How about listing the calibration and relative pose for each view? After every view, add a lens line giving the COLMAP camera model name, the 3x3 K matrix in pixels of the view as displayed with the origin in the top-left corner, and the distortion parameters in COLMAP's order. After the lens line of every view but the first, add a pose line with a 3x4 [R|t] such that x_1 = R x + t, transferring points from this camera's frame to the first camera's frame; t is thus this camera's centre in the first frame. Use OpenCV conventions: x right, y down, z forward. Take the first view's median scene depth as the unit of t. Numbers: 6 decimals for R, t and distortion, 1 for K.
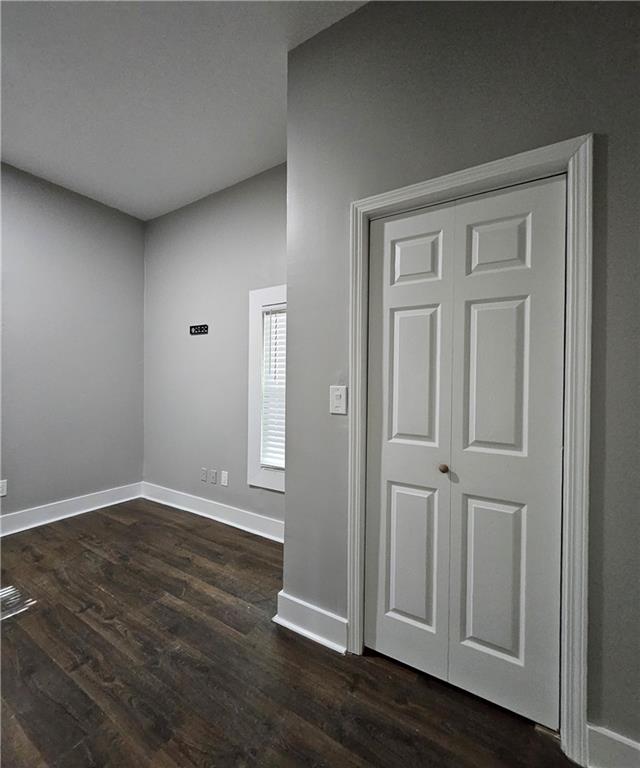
lens RADIAL K [[333.6, 0, 319.3], [0, 333.6, 381.1], [0, 0, 1]] dist [0.005047, -0.001859]
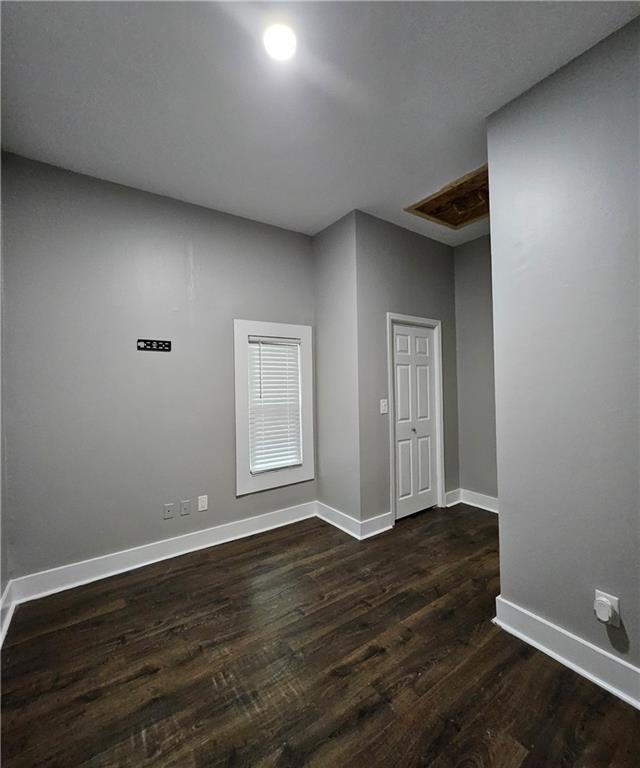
lens RADIAL K [[333.6, 0, 318.1], [0, 333.6, 382.1], [0, 0, 1]] dist [0.005047, -0.001859]
pose [[0.403110, -0.013719, 0.915049, -1.233673], [0.020409, 0.999774, 0.005999, -0.071615], [-0.914924, 0.016257, 0.403299, 0.348398]]
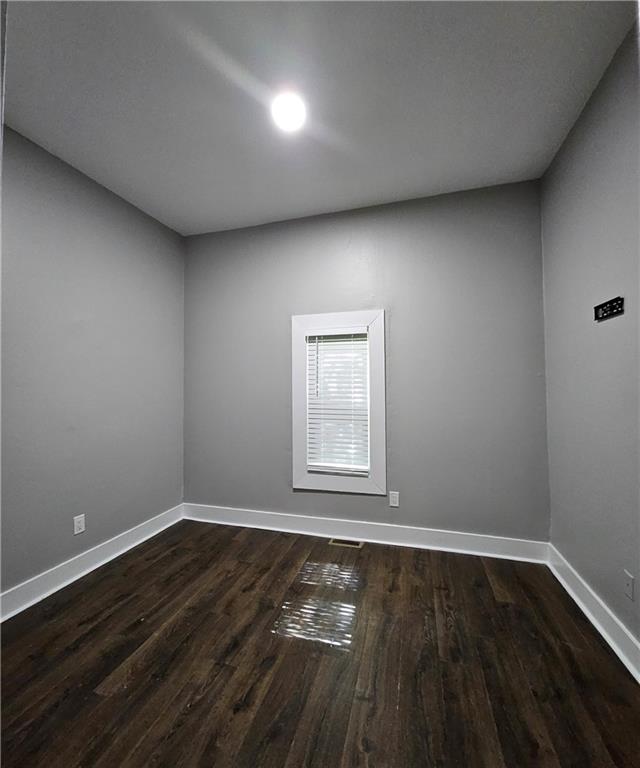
lens RADIAL K [[333.6, 0, 319.9], [0, 333.6, 381.9], [0, 0, 1]] dist [0.005047, -0.001859]
pose [[0.272073, -0.036722, -0.961576, 0.042228], [0.015083, 0.999312, -0.033895, -0.029750], [0.962158, -0.005281, 0.272440, 0.499548]]
